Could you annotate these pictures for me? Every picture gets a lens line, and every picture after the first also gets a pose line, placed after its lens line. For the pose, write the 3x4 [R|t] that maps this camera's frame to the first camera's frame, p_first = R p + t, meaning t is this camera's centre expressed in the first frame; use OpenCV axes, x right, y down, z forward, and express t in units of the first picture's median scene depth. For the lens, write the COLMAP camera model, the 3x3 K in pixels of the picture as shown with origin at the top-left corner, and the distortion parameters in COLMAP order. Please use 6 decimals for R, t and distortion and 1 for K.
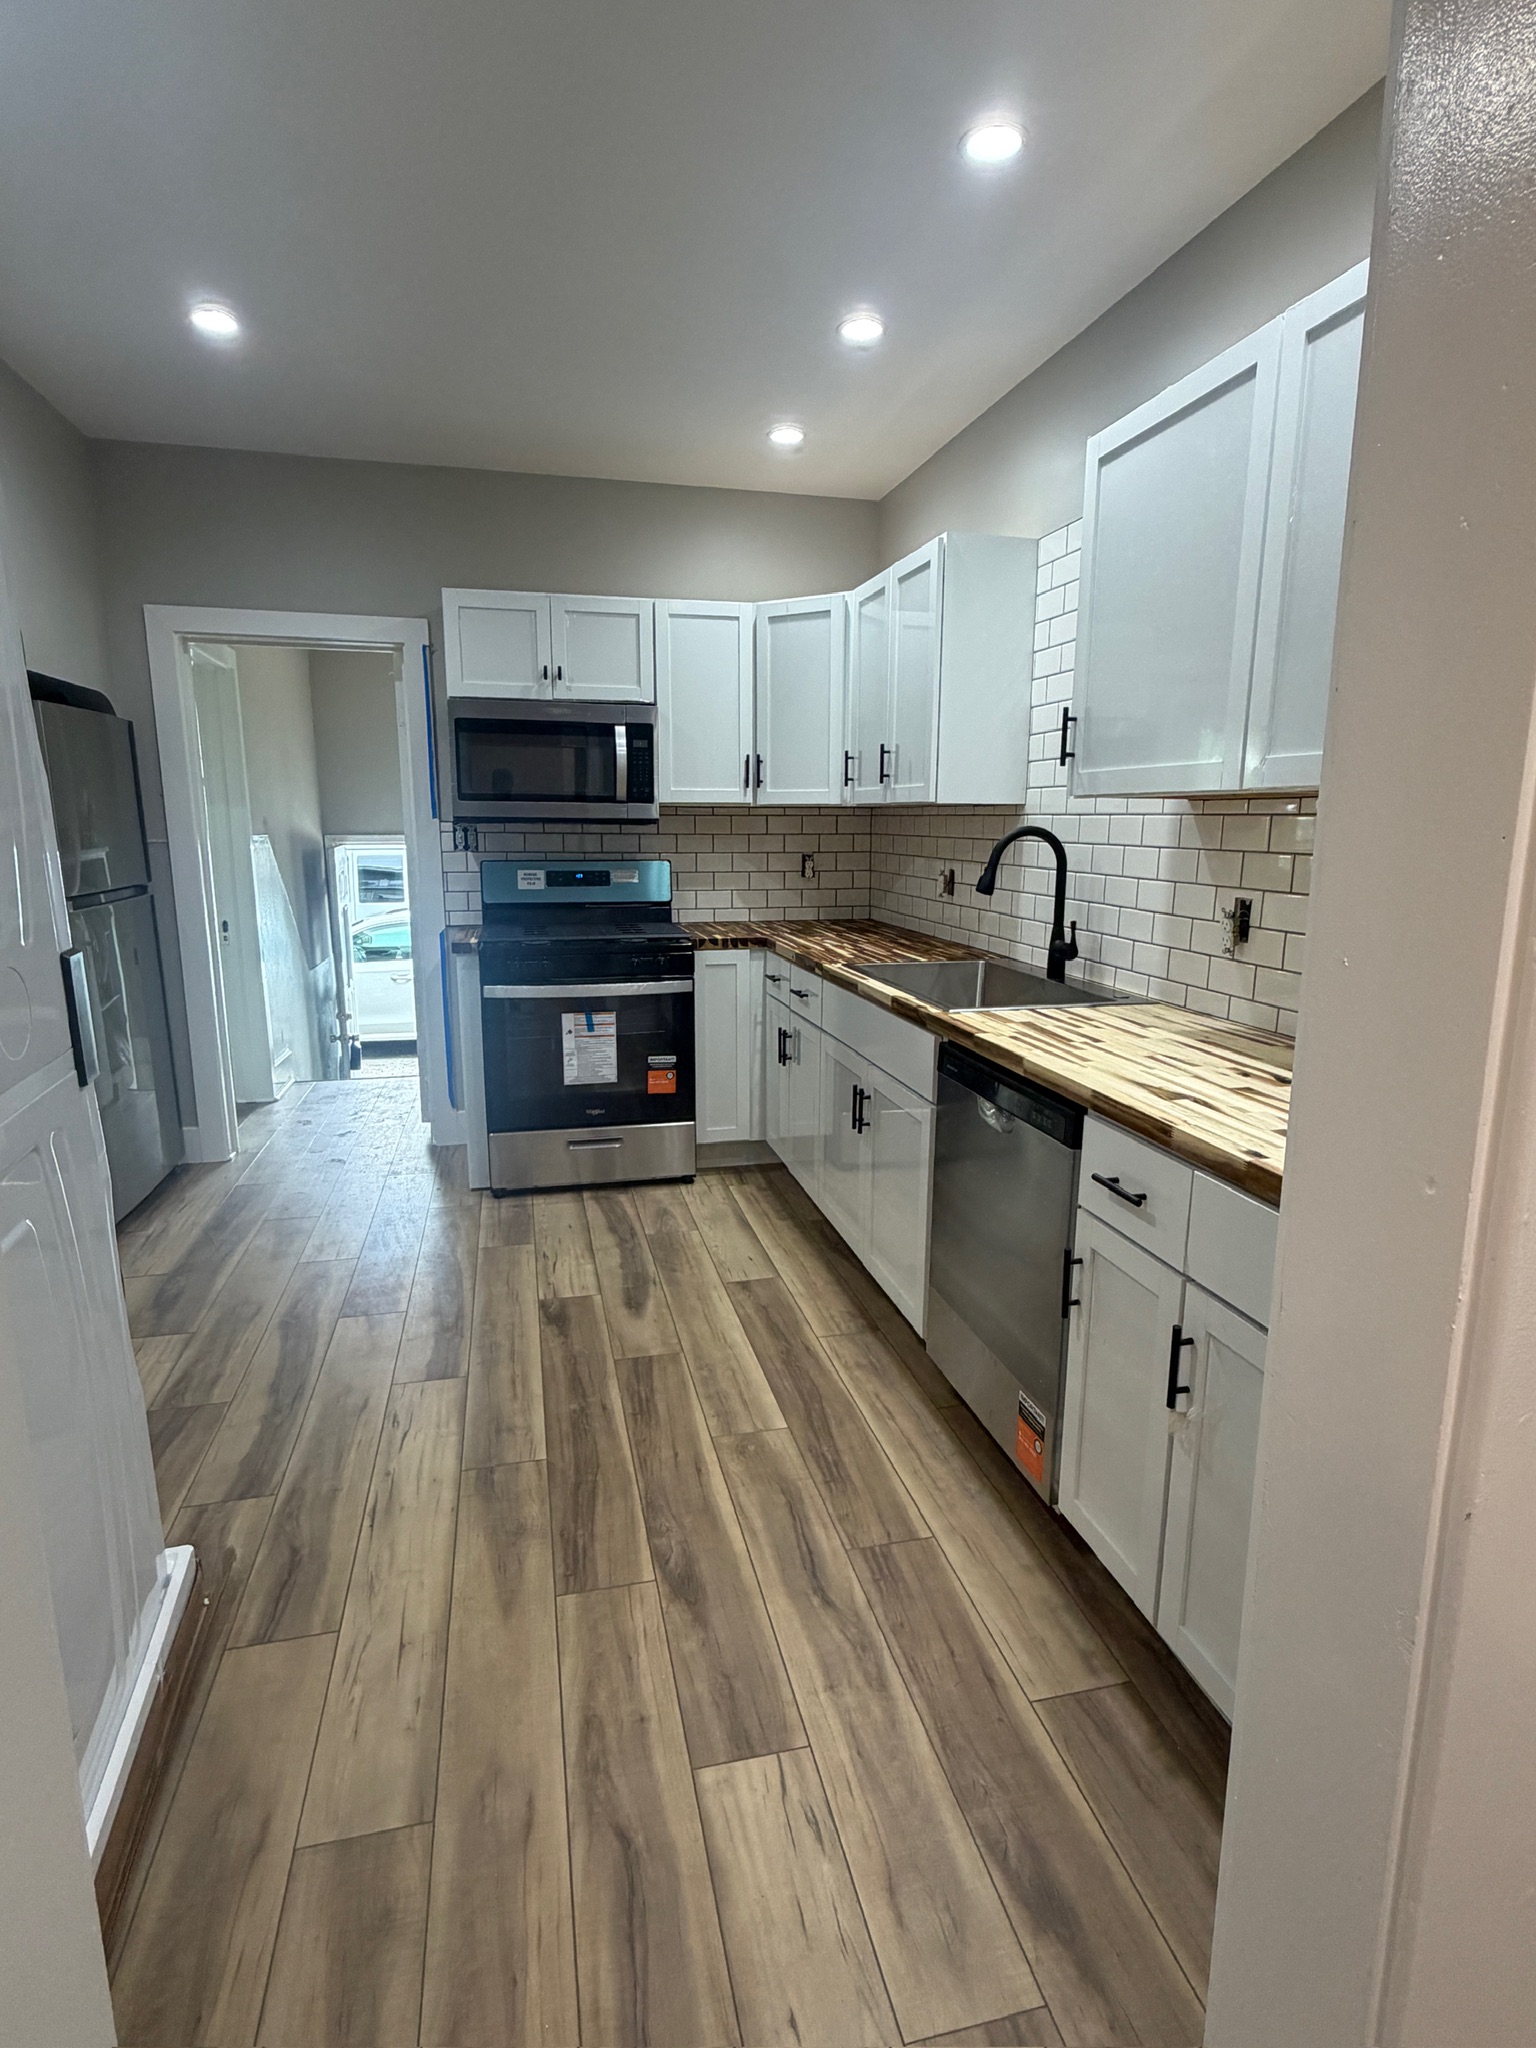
lens RADIAL K [[1013.5, 0, 768.0], [0, 1013.5, 1024.0], [0, 0, 1]] dist [0.003913, -0.000367]
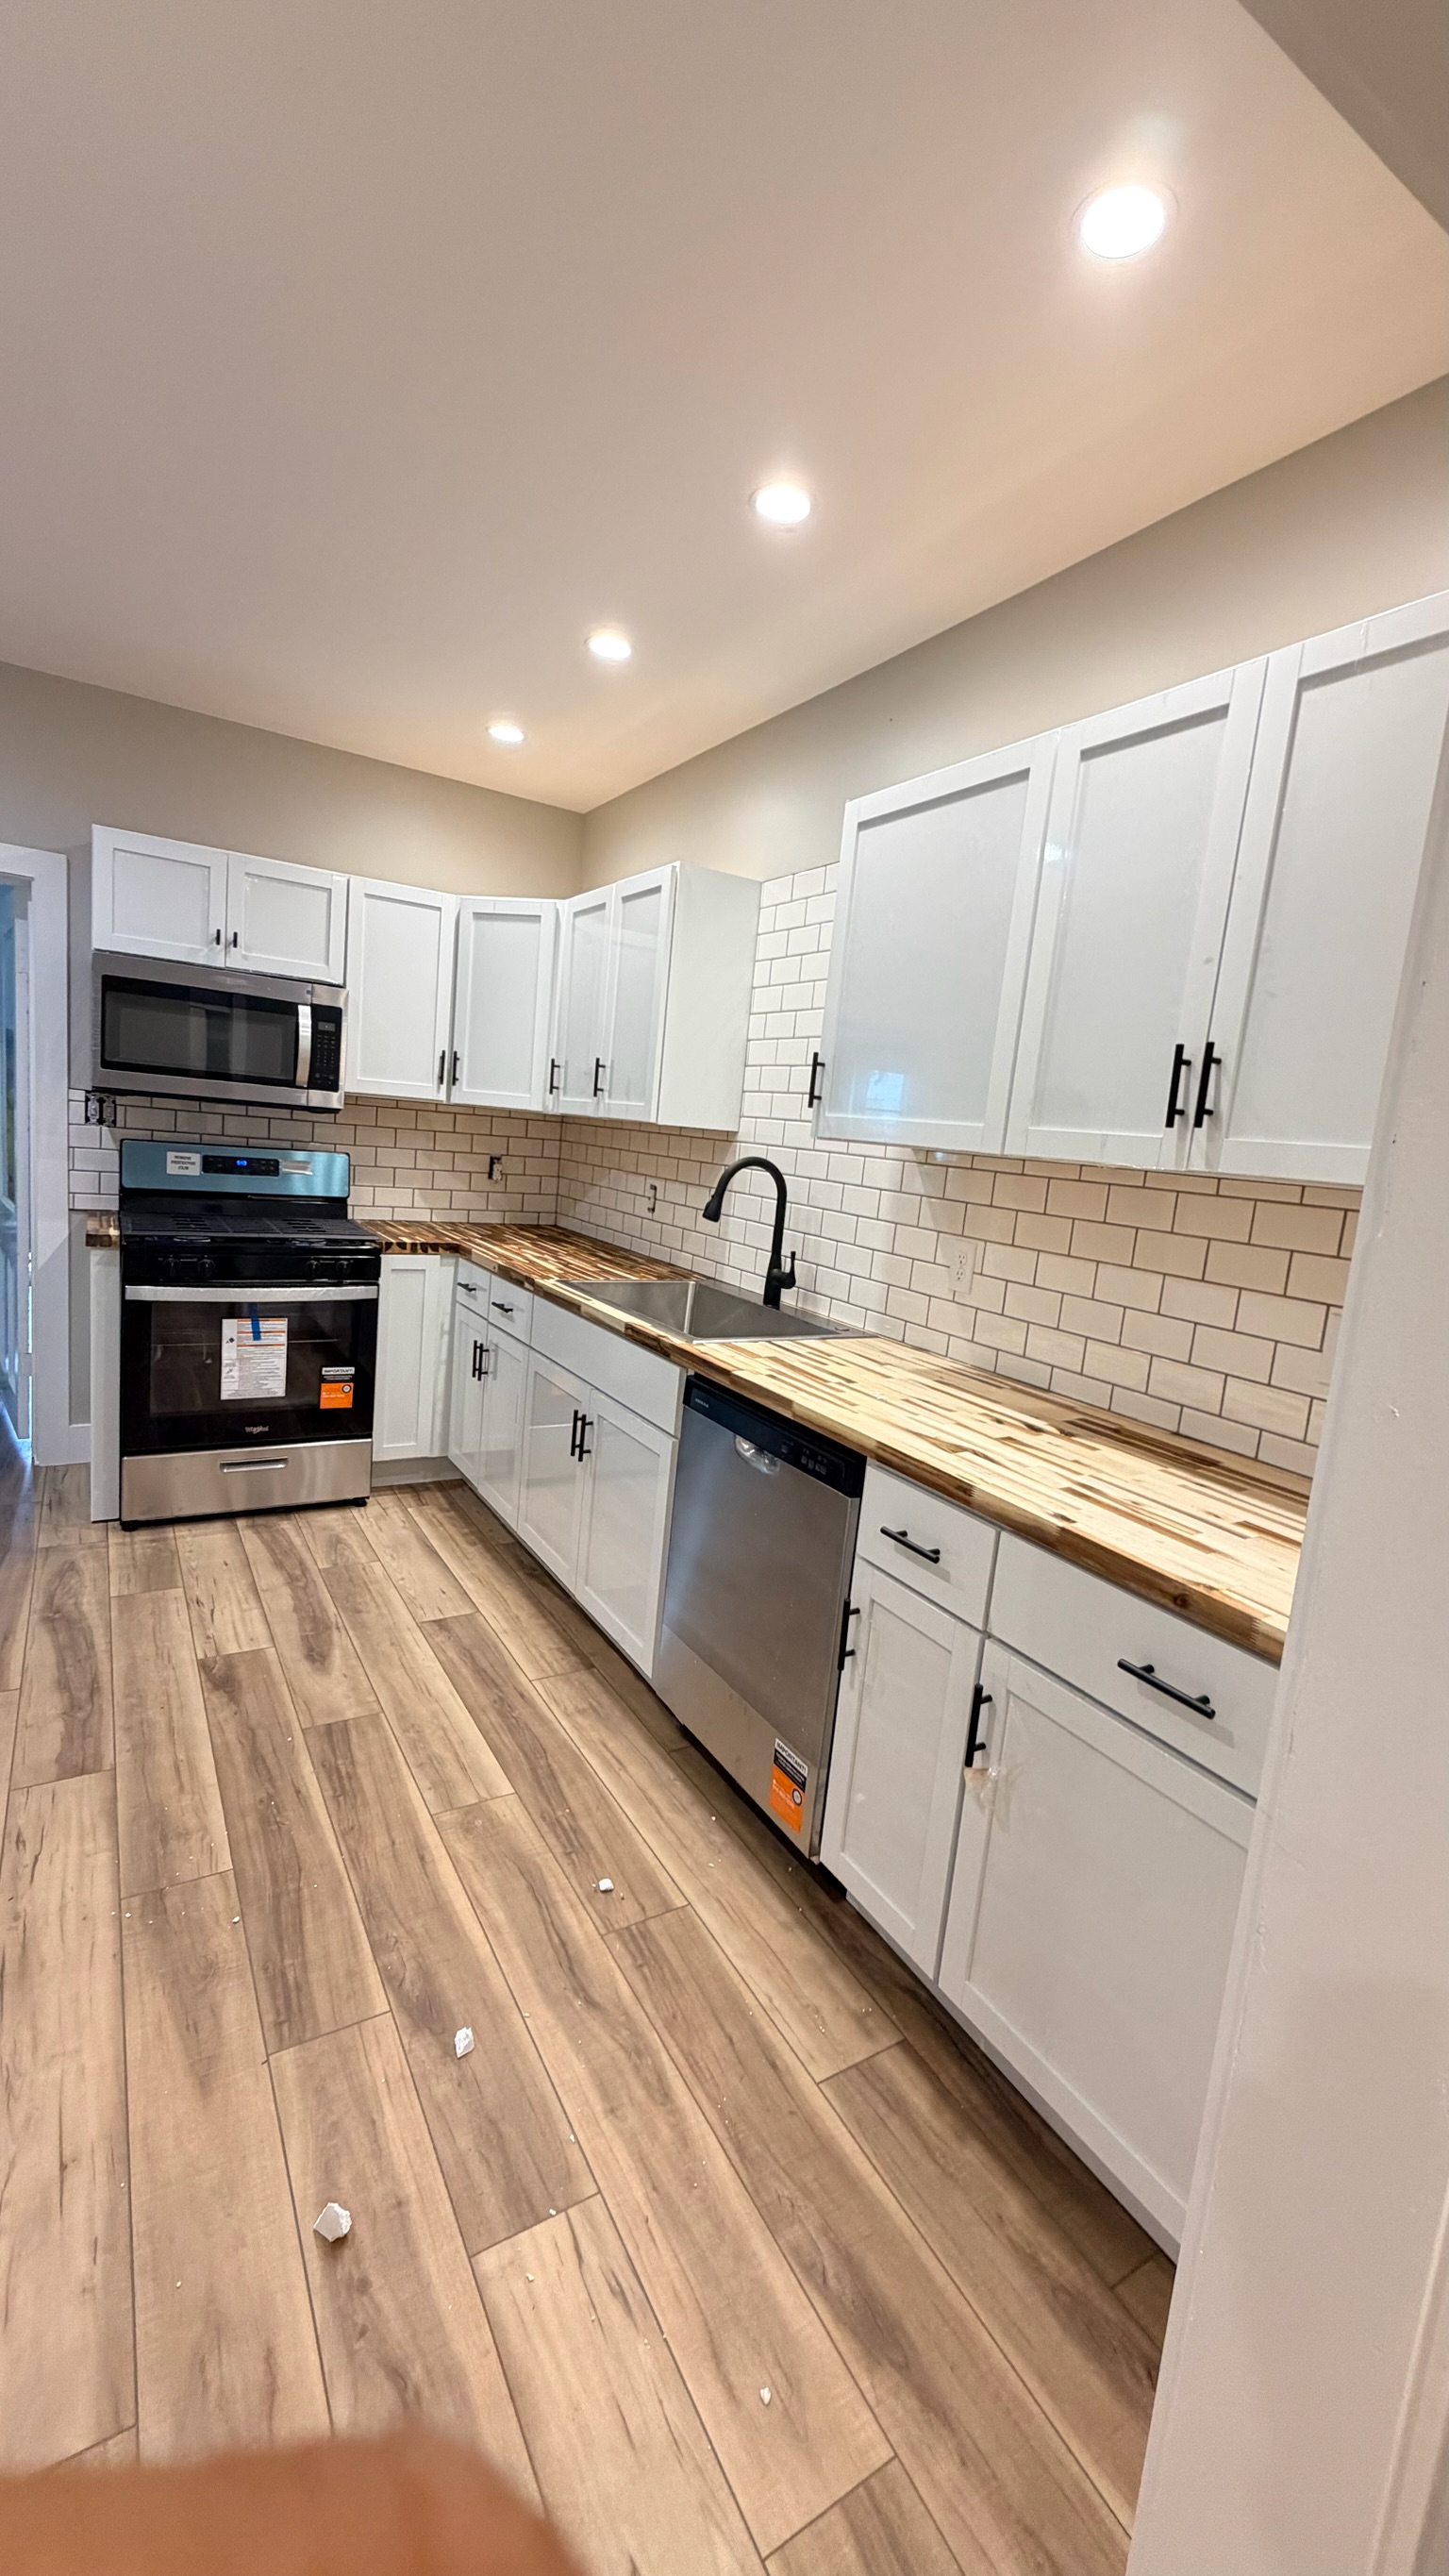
lens RADIAL K [[998.9, 0, 724.5], [0, 998.9, 1288.0], [0, 0, 1]] dist [0.001459, -0.000103]
pose [[0.953288, 0.037302, 0.299750, -0.089164], [-0.027433, 0.998936, -0.037069, -0.031880], [-0.300814, 0.027114, 0.953297, 0.065363]]
